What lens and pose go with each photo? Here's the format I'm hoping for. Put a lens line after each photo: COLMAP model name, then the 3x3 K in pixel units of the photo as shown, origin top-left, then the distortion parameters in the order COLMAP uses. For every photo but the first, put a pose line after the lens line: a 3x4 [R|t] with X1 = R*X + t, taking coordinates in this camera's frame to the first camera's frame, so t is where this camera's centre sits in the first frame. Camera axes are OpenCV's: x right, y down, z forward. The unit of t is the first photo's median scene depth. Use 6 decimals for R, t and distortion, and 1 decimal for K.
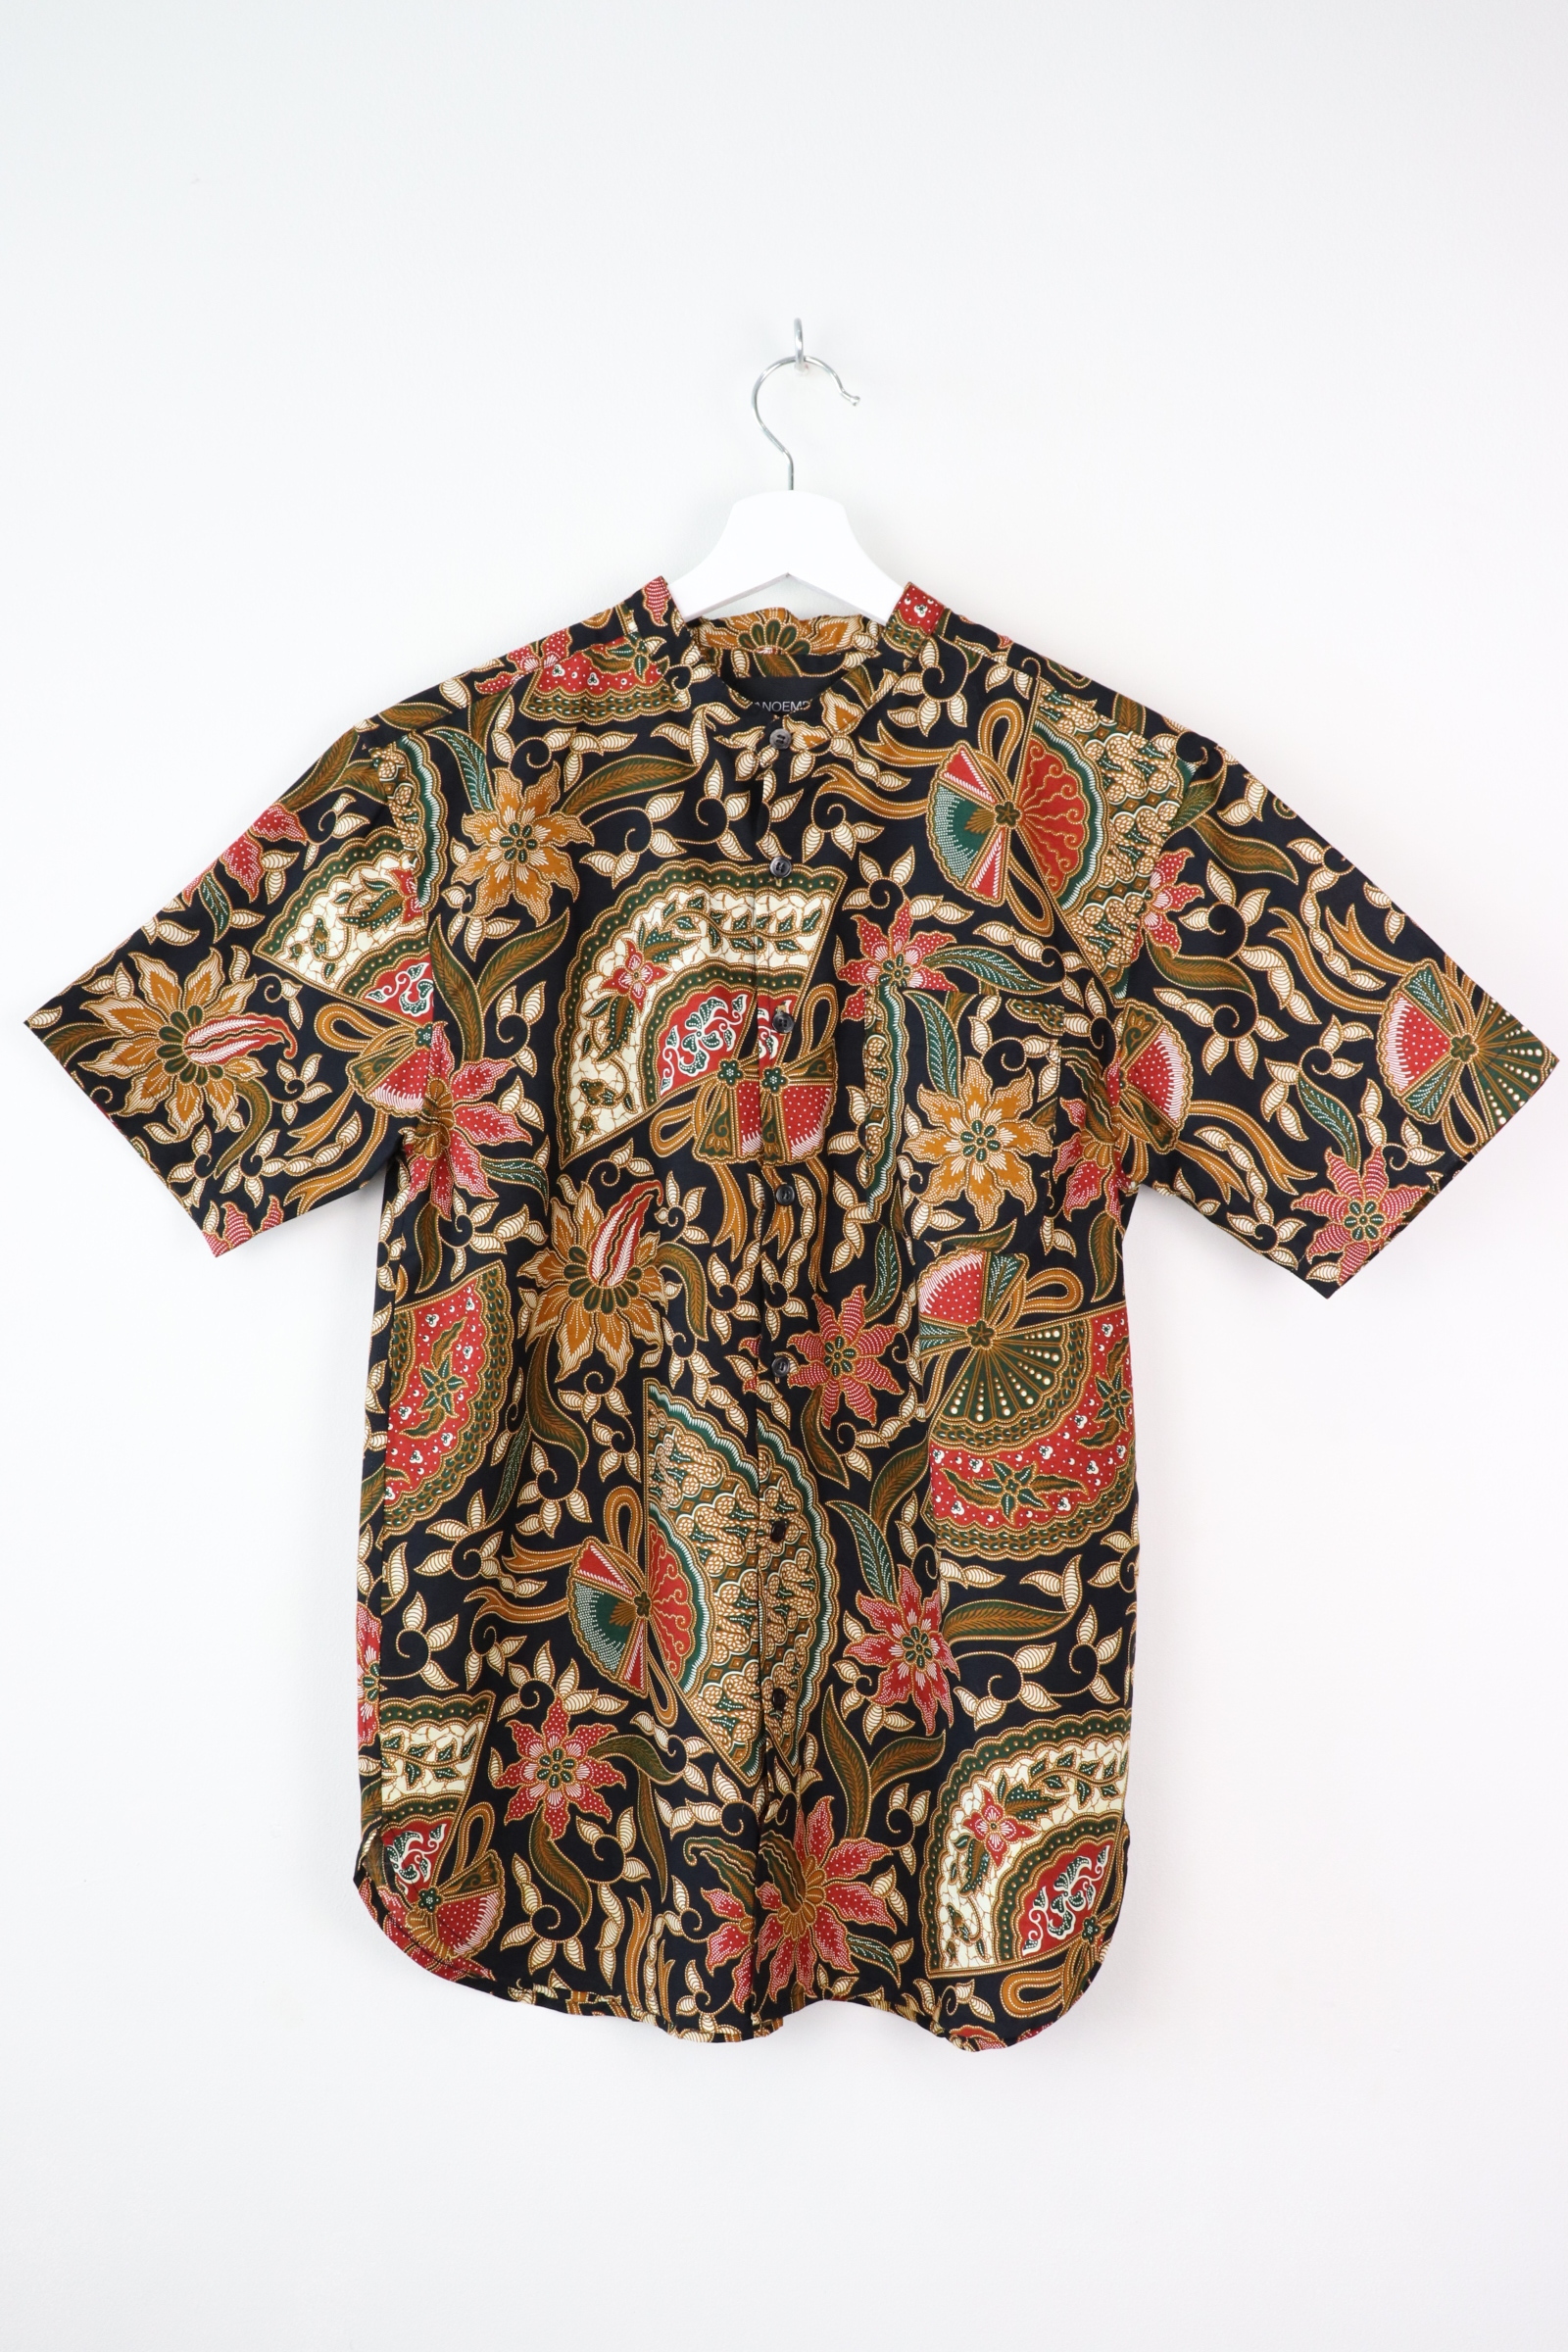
lens RADIAL K [[2086.3, 0, 770.4], [0, 2086.3, 1147.6], [0, 0, 1]] dist [-0.149596, 0.140316]
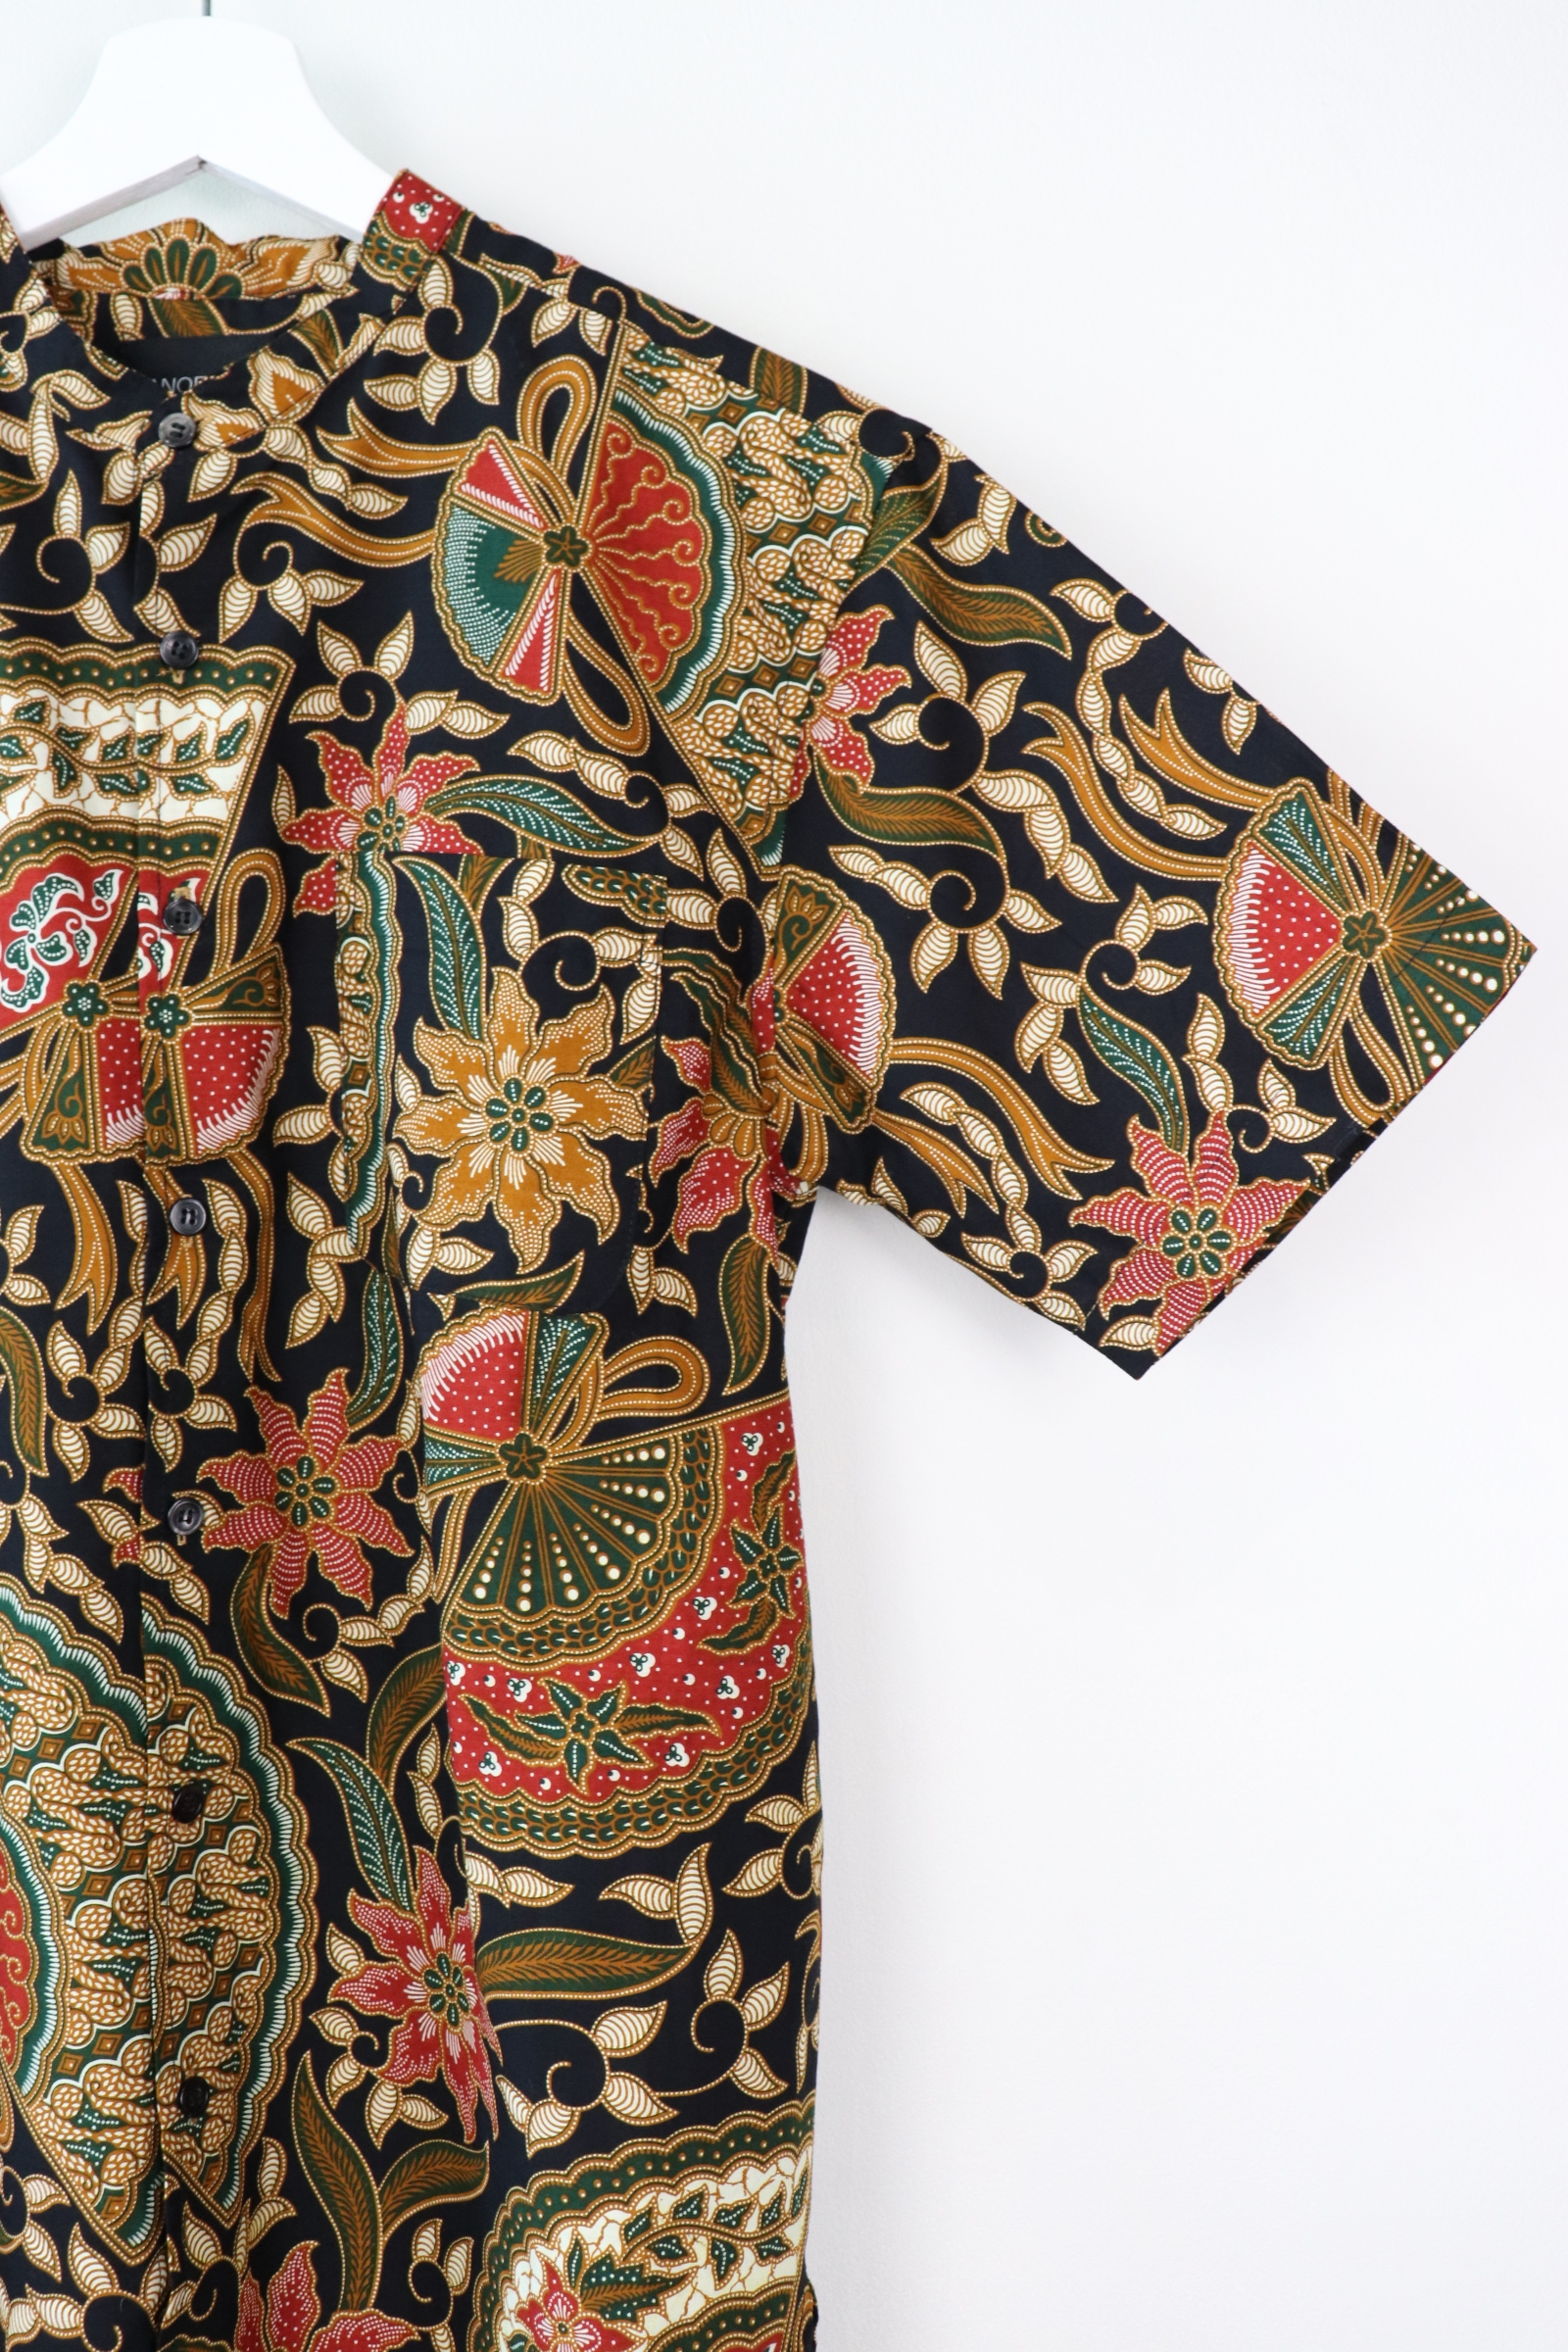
lens RADIAL K [[2086.3, 0, 770.4], [0, 2086.3, 1147.6], [0, 0, 1]] dist [-0.149596, 0.140316]
pose [[0.998066, -0.018509, 0.059350, 0.133963], [0.018884, 0.999805, -0.005749, 0.010139], [-0.059232, 0.006858, 0.998221, 0.427165]]
